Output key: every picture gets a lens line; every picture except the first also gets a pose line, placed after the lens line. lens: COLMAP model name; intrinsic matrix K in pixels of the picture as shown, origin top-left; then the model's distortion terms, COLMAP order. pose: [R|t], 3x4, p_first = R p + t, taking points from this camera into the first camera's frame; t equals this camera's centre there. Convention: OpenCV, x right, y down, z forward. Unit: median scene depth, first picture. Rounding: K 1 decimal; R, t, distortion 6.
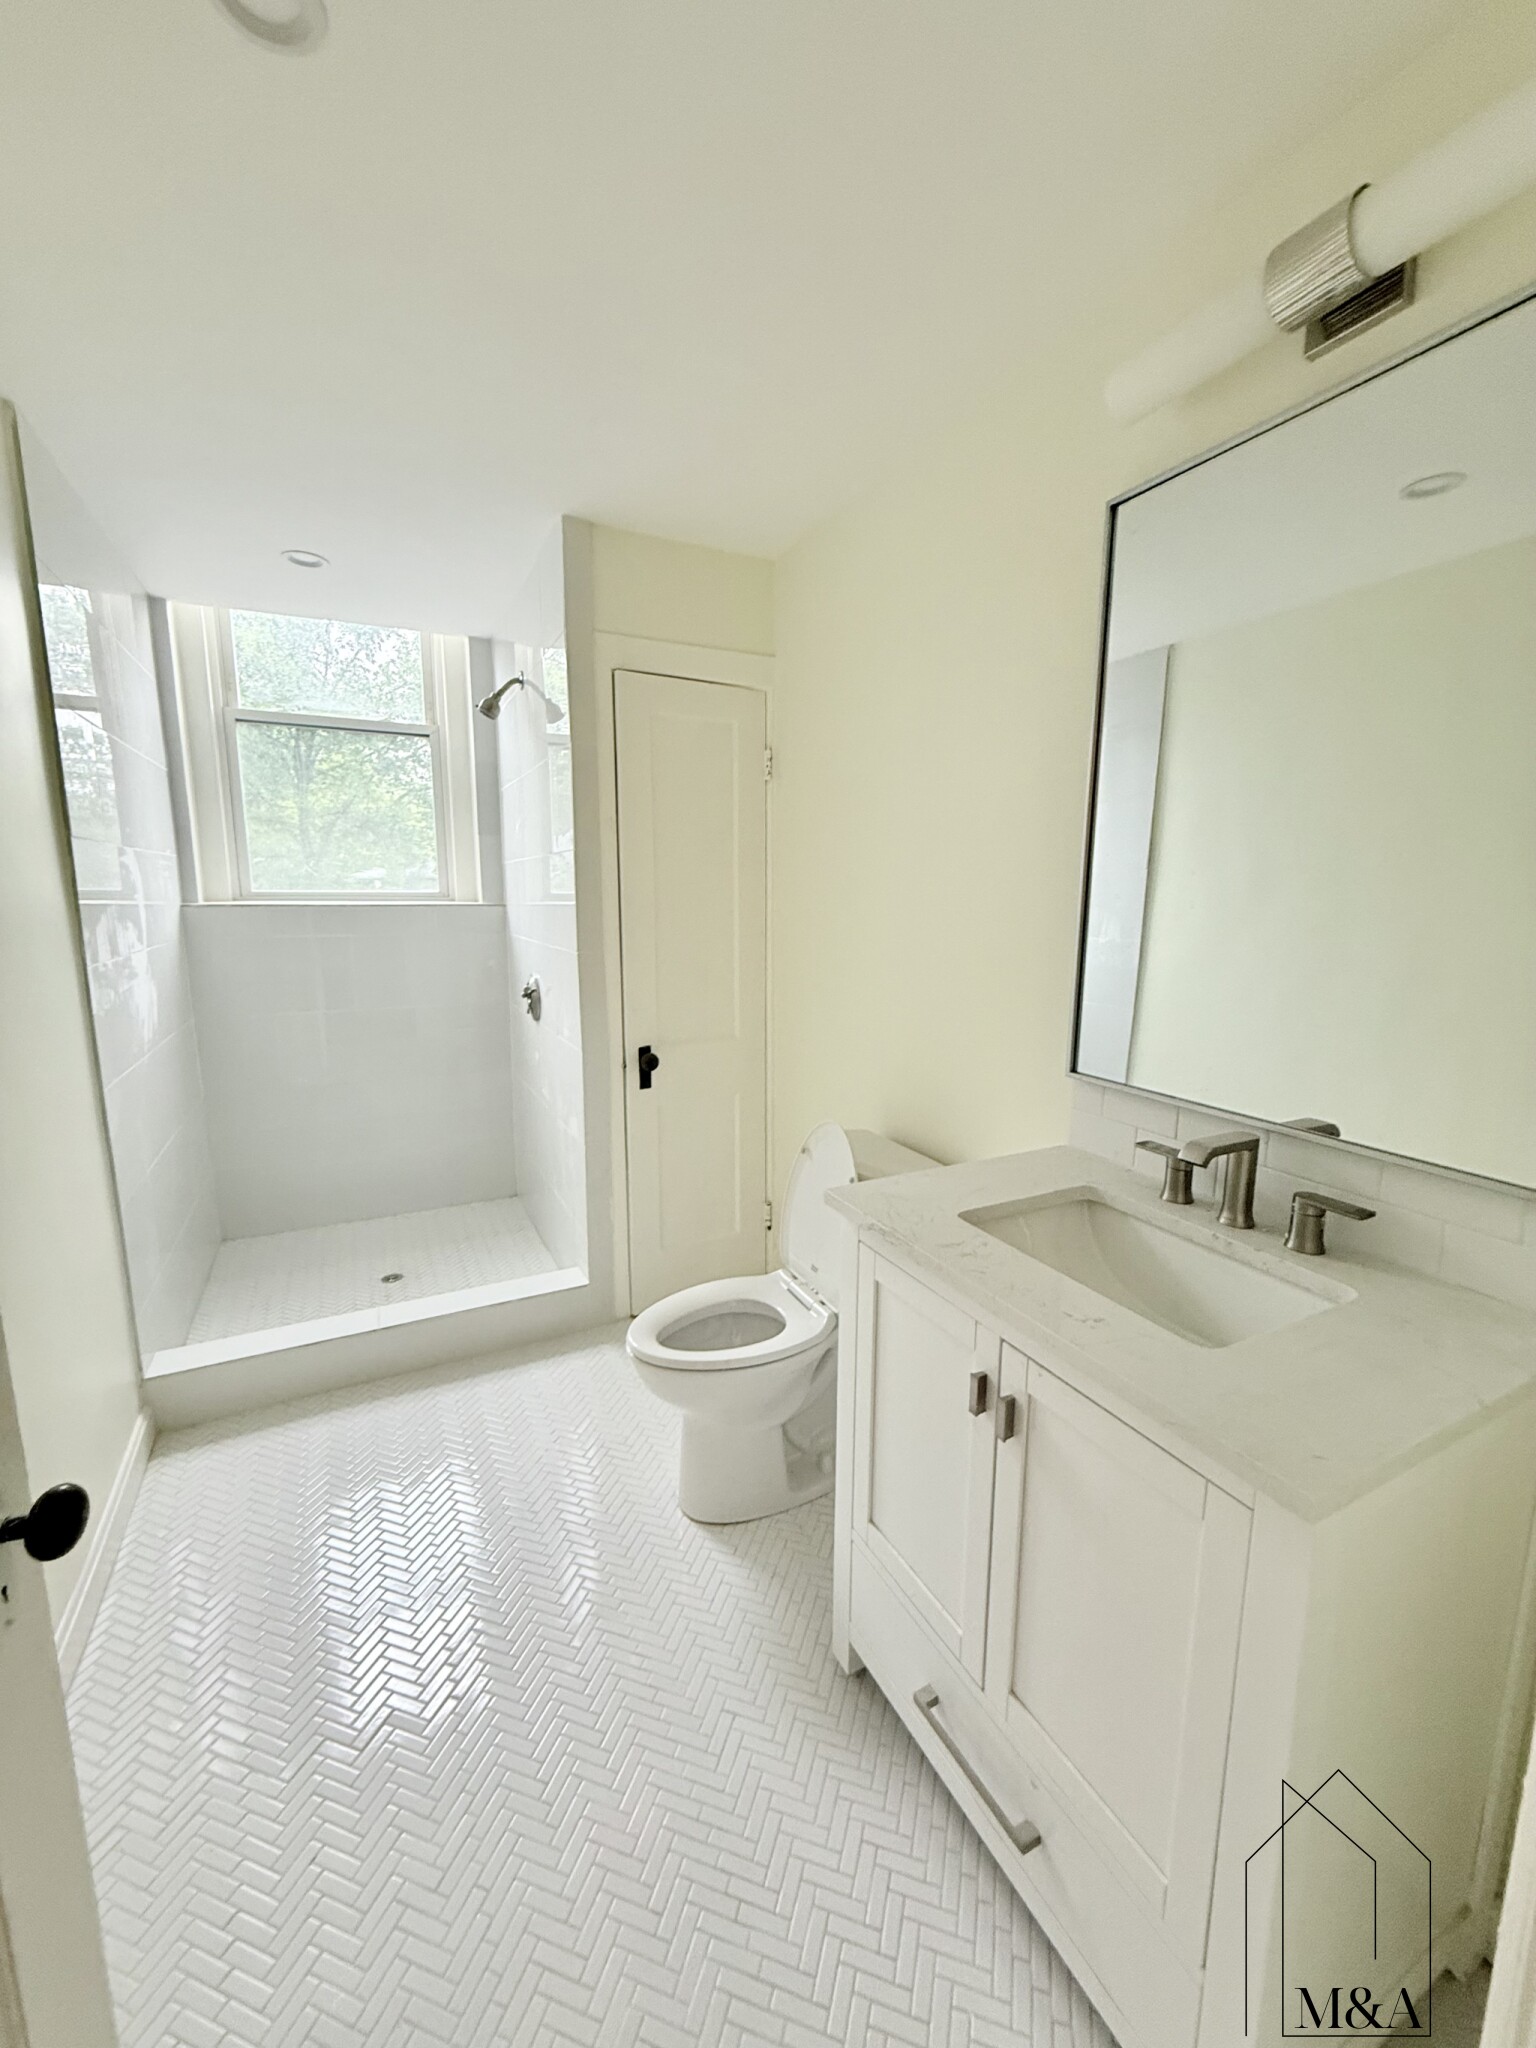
lens RADIAL K [[812.7, 0, 771.3], [0, 812.7, 1024.2], [0, 0, 1]] dist [0.001490, -0.000634]
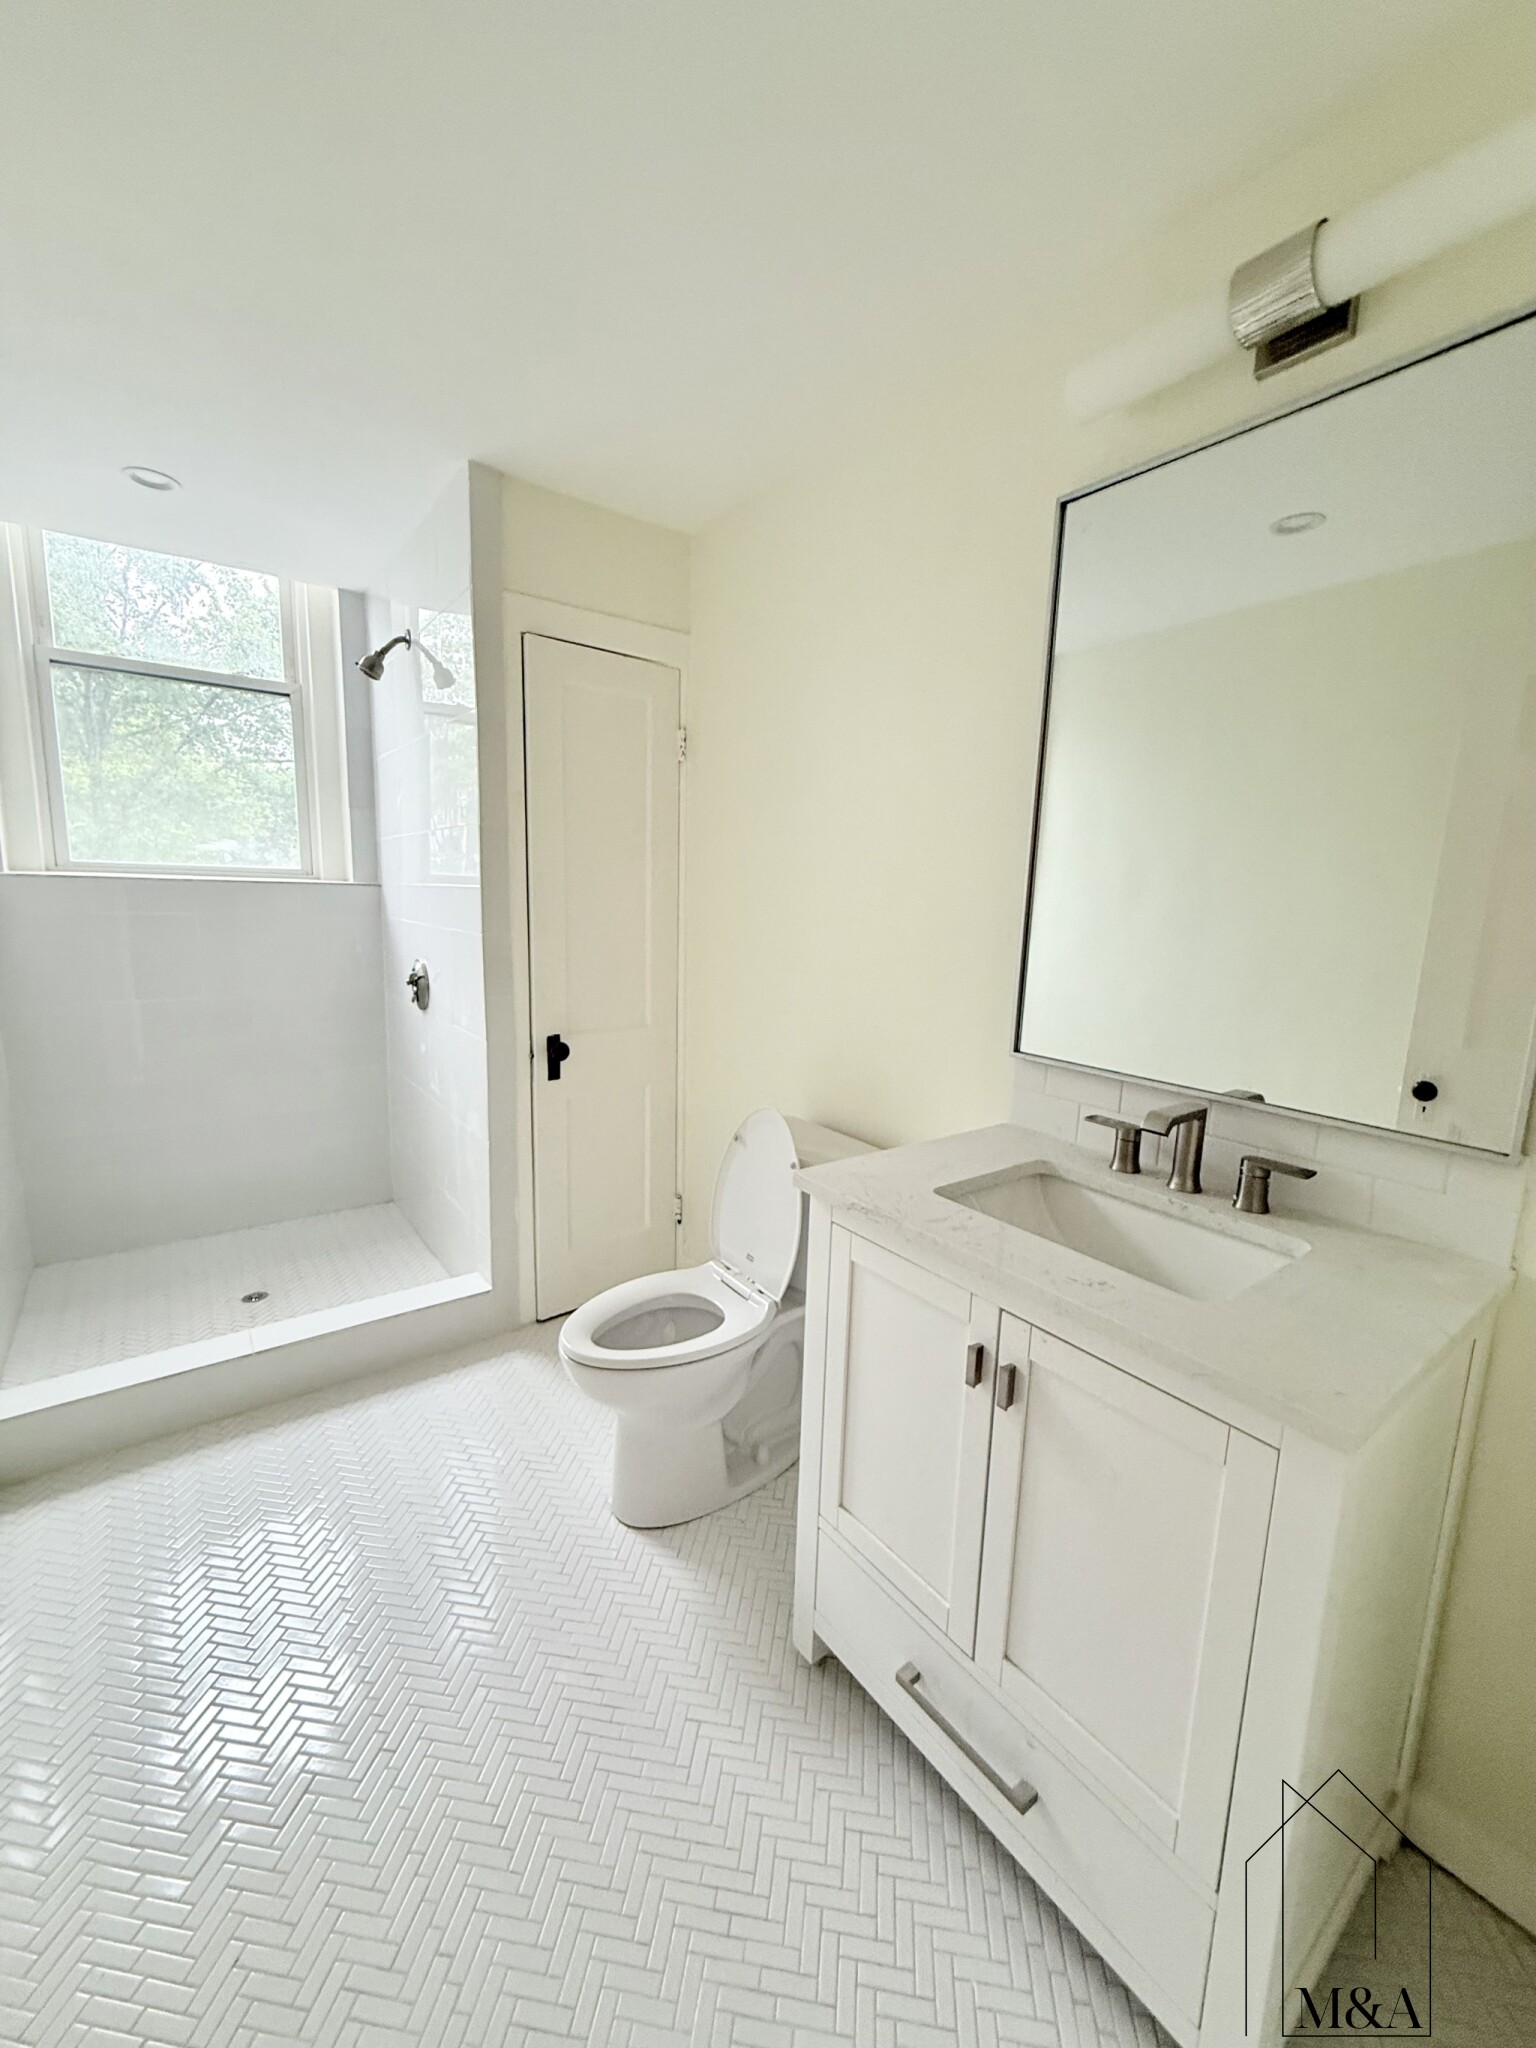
lens RADIAL K [[812.7, 0, 764.5], [0, 812.7, 1025.0], [0, 0, 1]] dist [0.001490, -0.000634]
pose [[0.984829, -0.003114, 0.173500, -0.107765], [0.002650, 0.999992, 0.002906, 0.018616], [-0.173508, -0.002403, 0.984830, 0.034717]]
